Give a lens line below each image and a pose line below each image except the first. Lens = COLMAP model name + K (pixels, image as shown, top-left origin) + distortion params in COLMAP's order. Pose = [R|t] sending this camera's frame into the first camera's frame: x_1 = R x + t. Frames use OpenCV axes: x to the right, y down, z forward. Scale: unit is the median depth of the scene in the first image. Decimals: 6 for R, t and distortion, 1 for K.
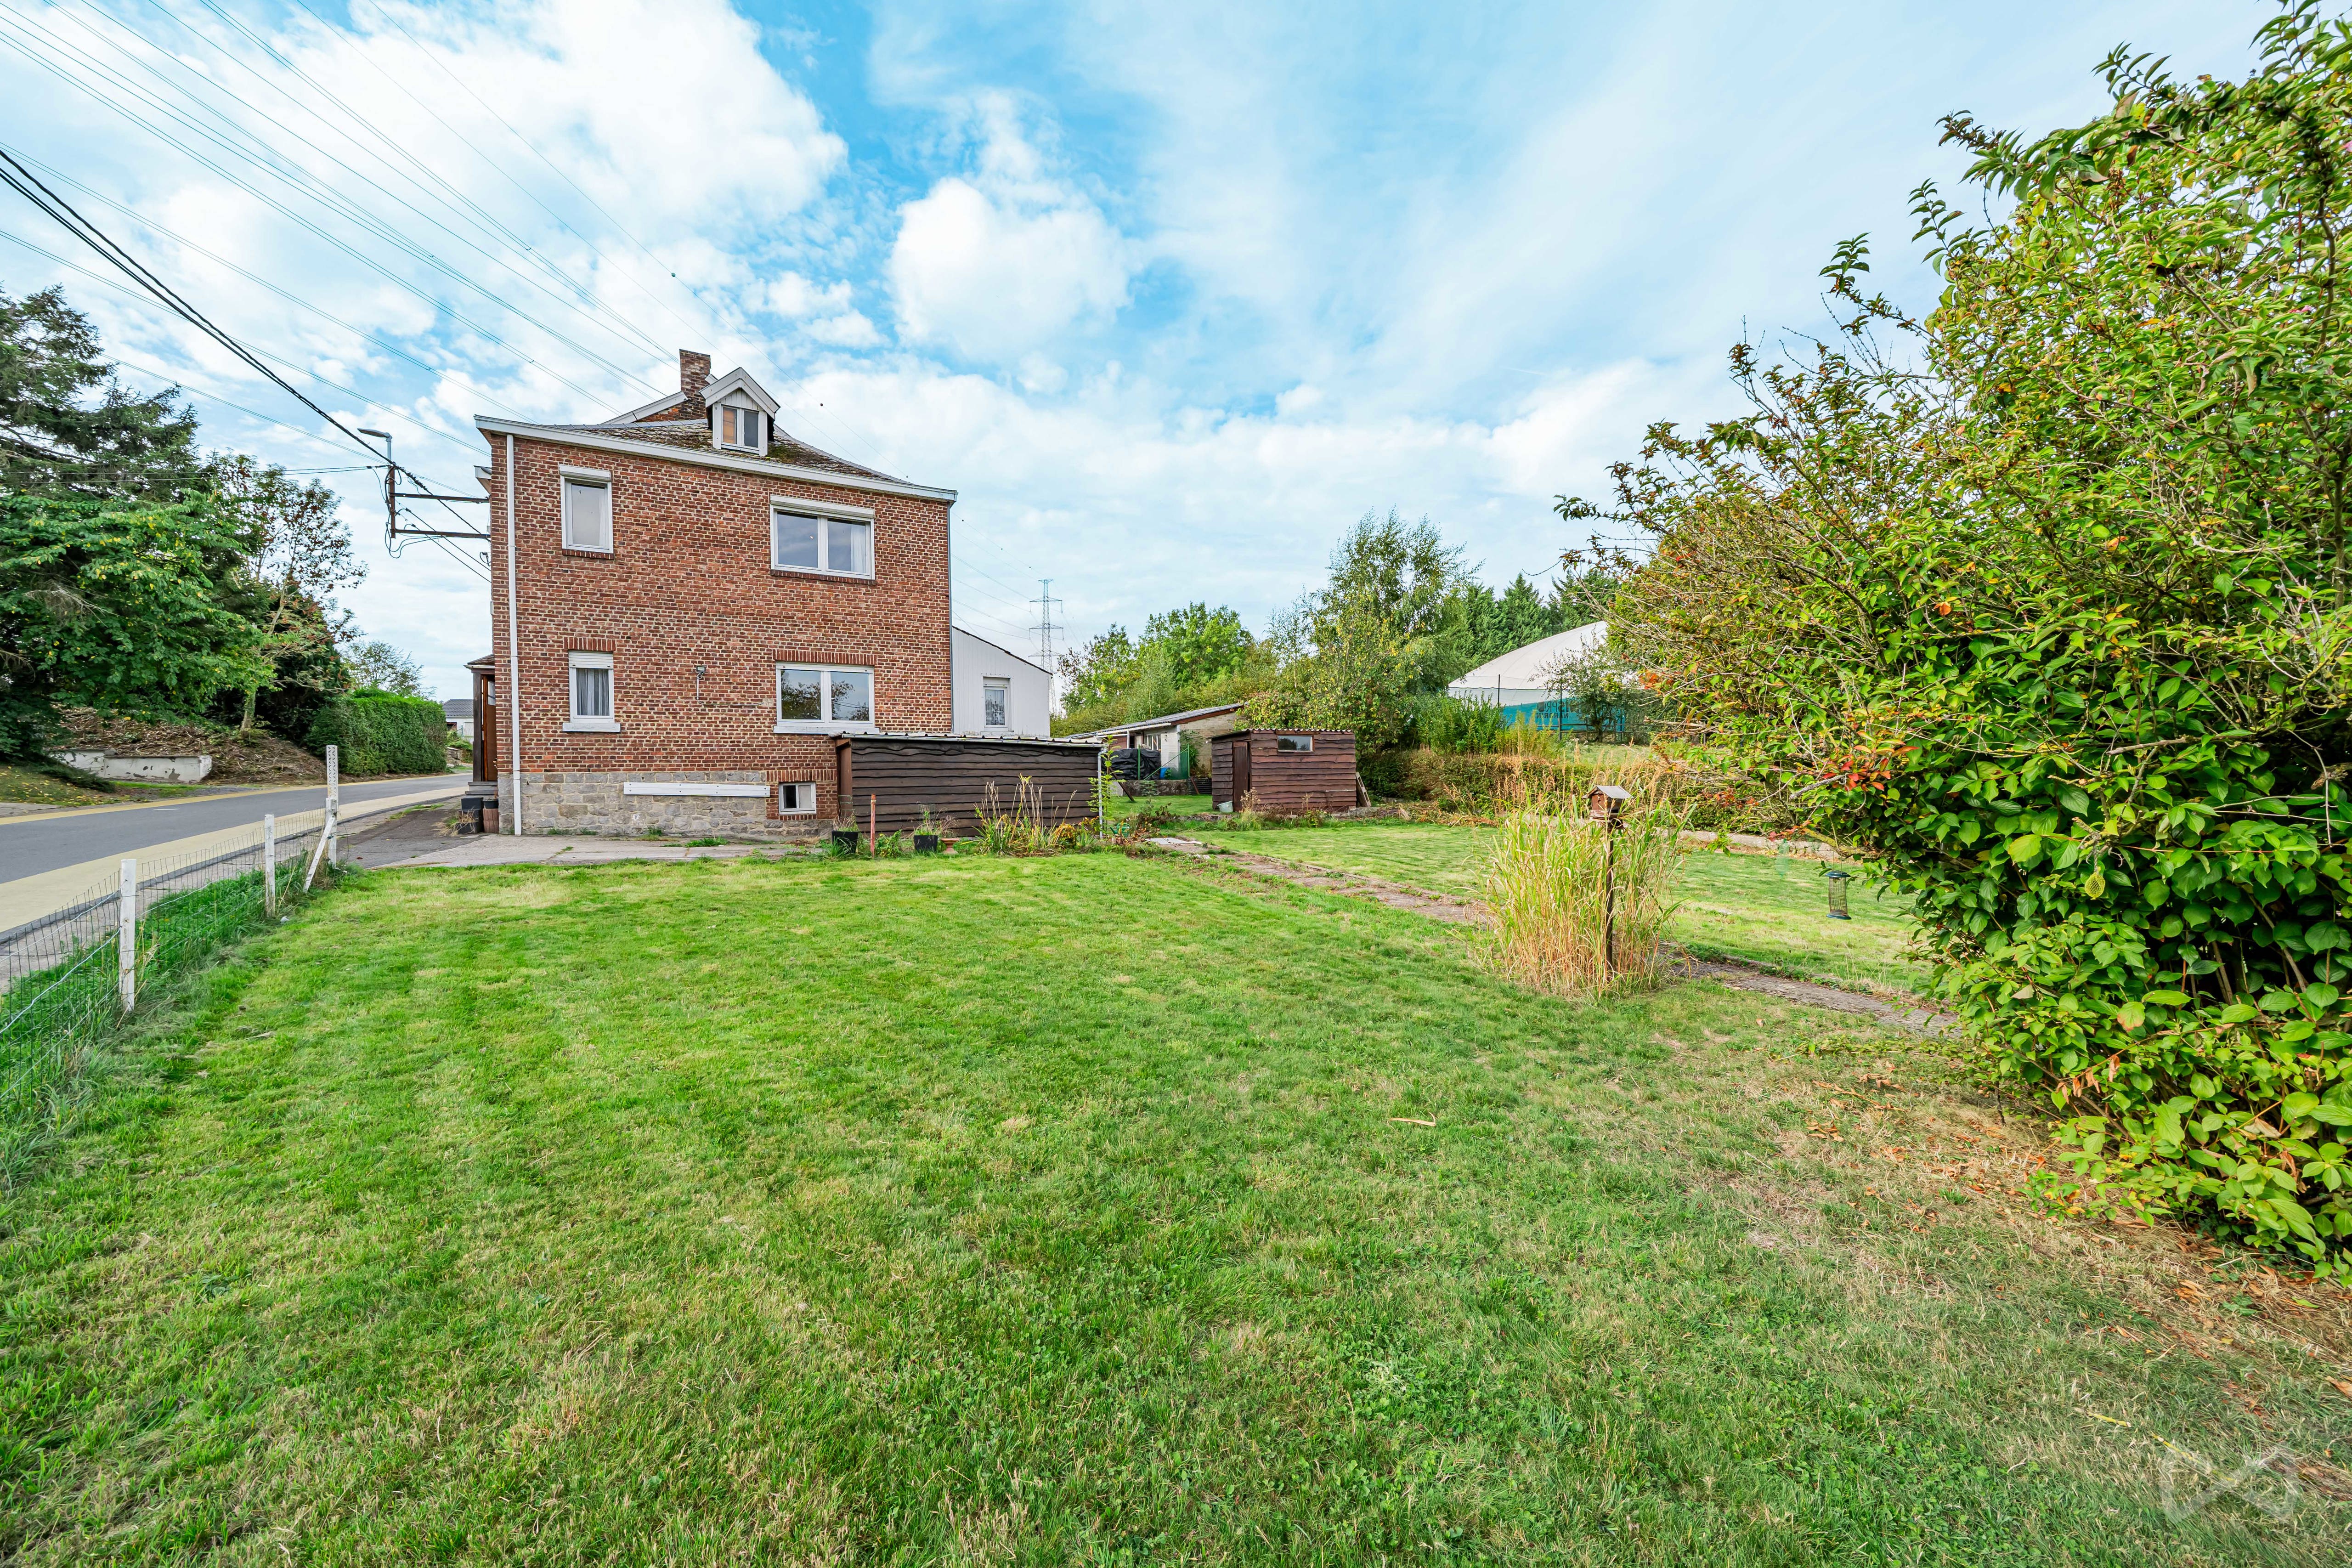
lens RADIAL K [[780.2, 0, 1166.6], [0, 780.2, 784.9], [0, 0, 1]] dist [-0.002367, -0.000147]
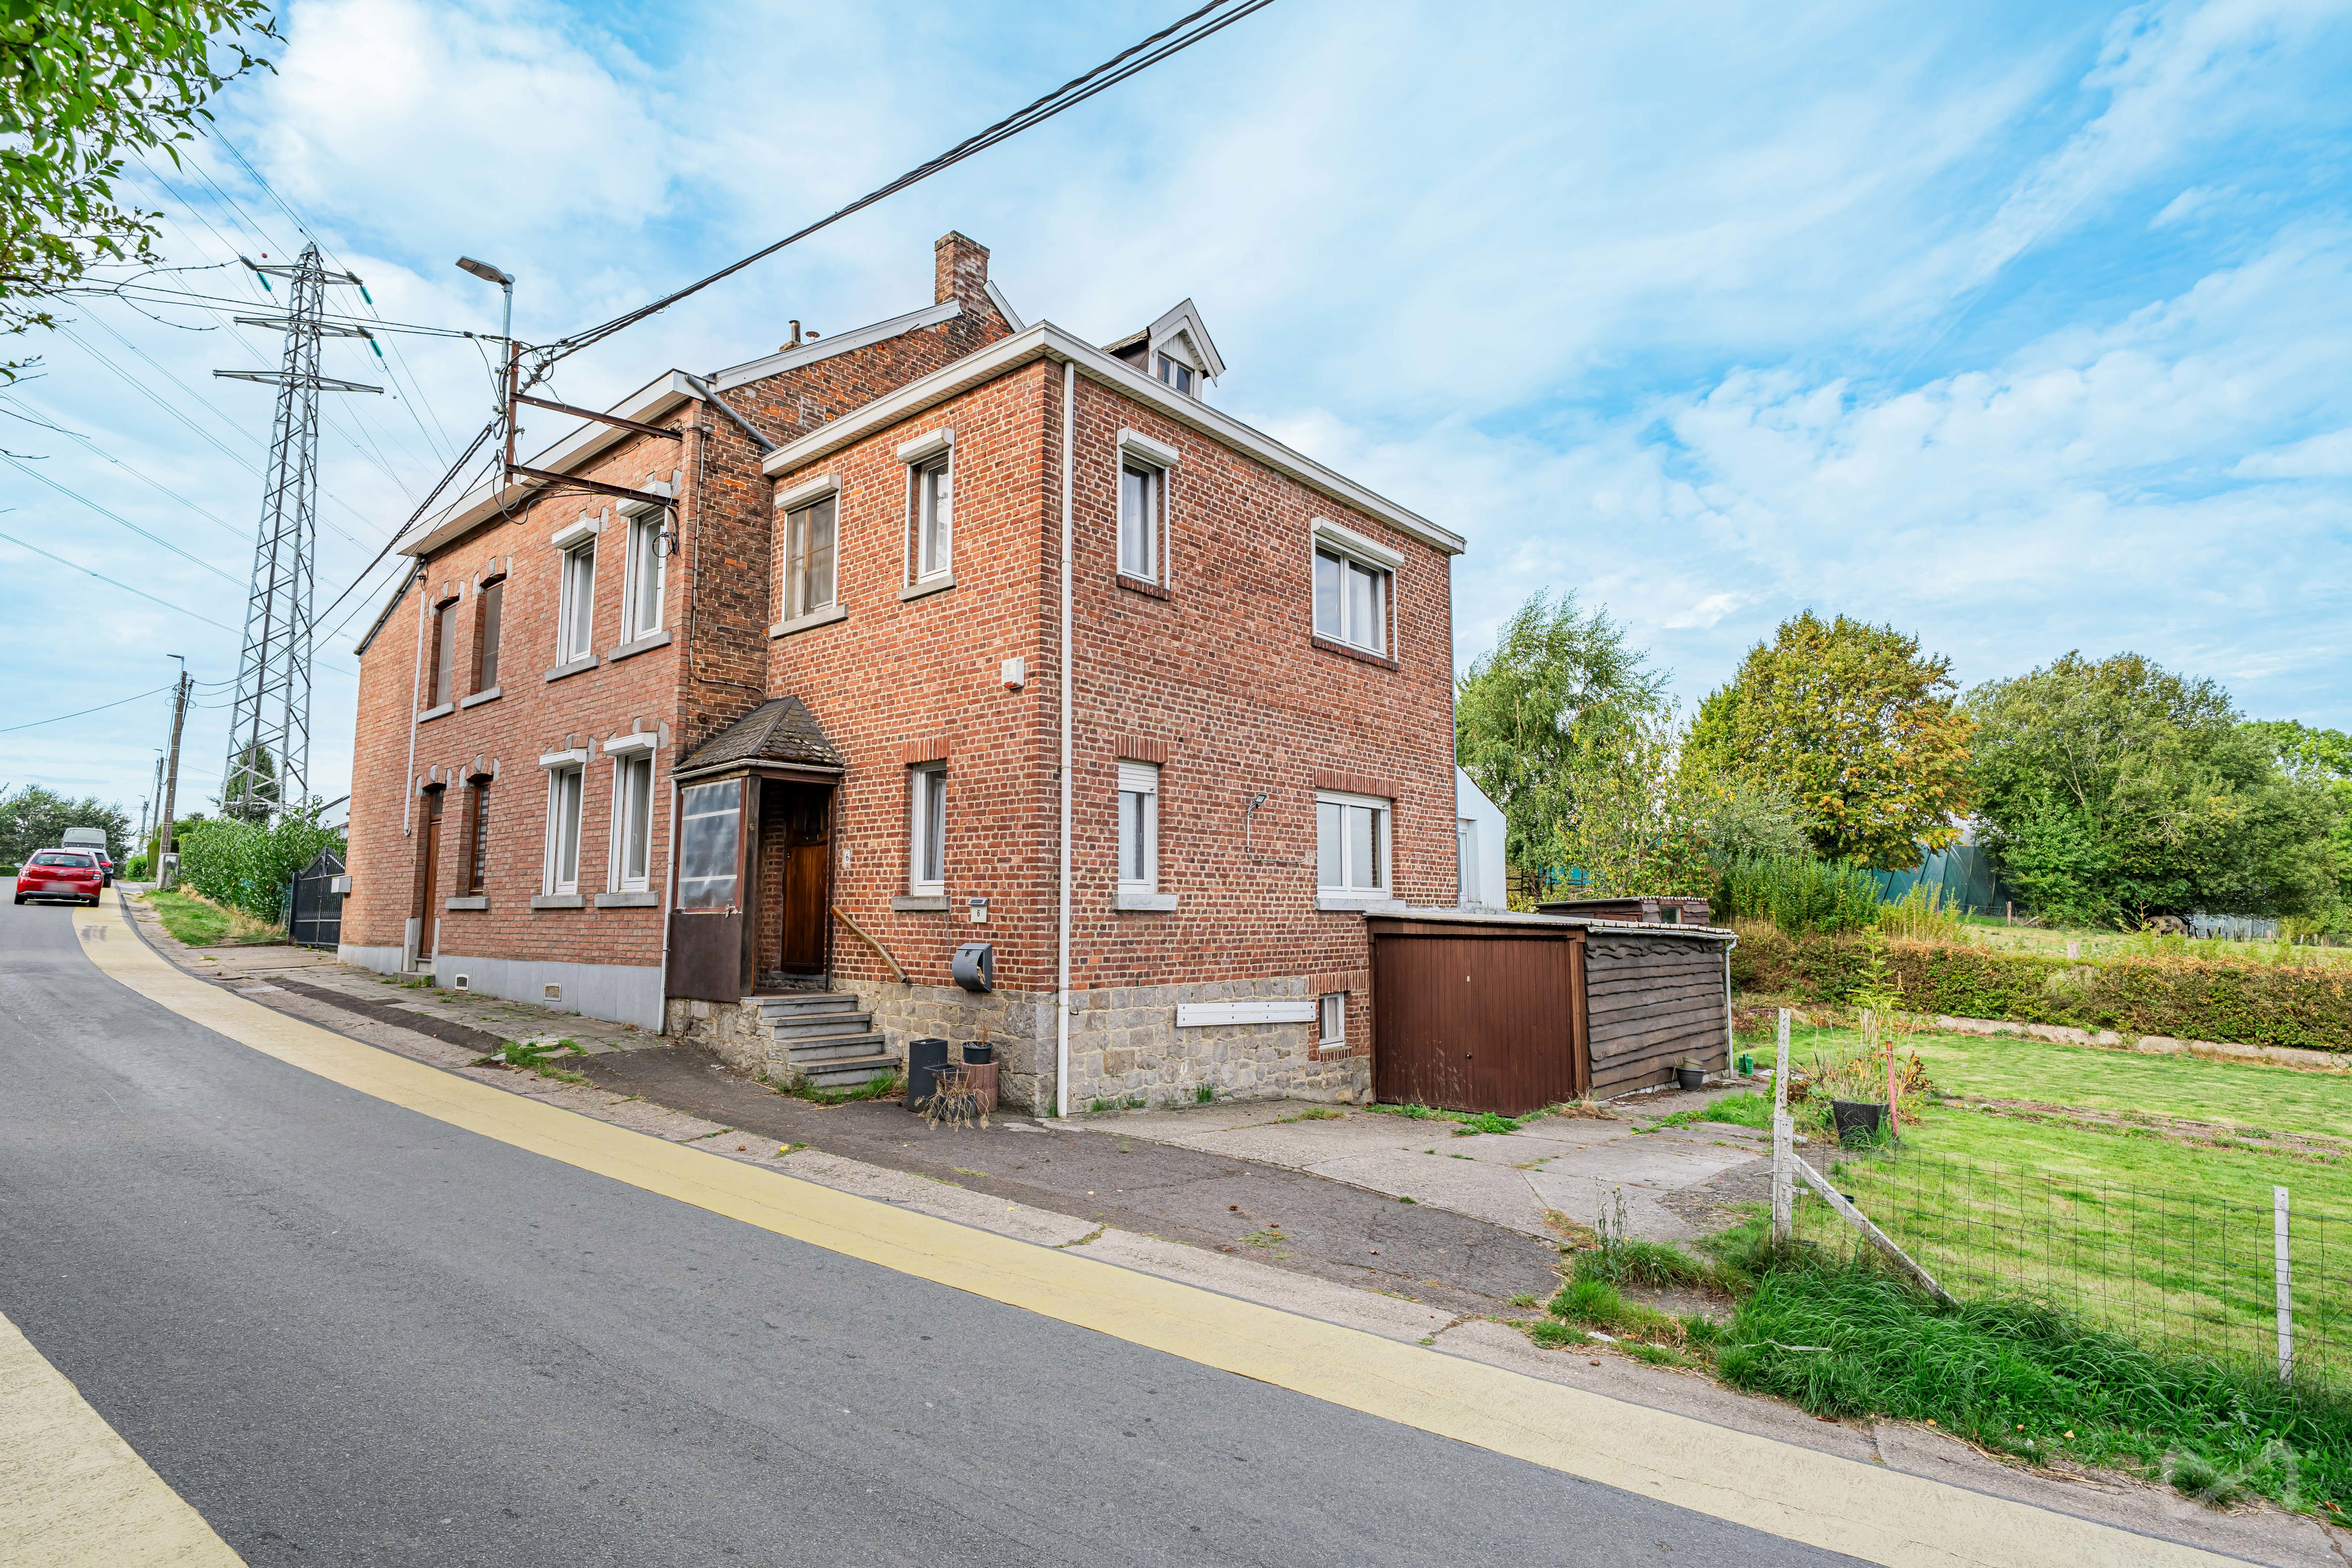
lens RADIAL K [[1155.7, 0, 1176.0], [0, 1155.7, 784.0], [0, 0, 1]] dist [0.001792, 0.000206]
pose [[0.938134, 0.056616, 0.341613, -0.919361], [-0.014078, 0.991964, -0.125738, -0.050693], [-0.345987, 0.113150, 0.931392, 0.223757]]
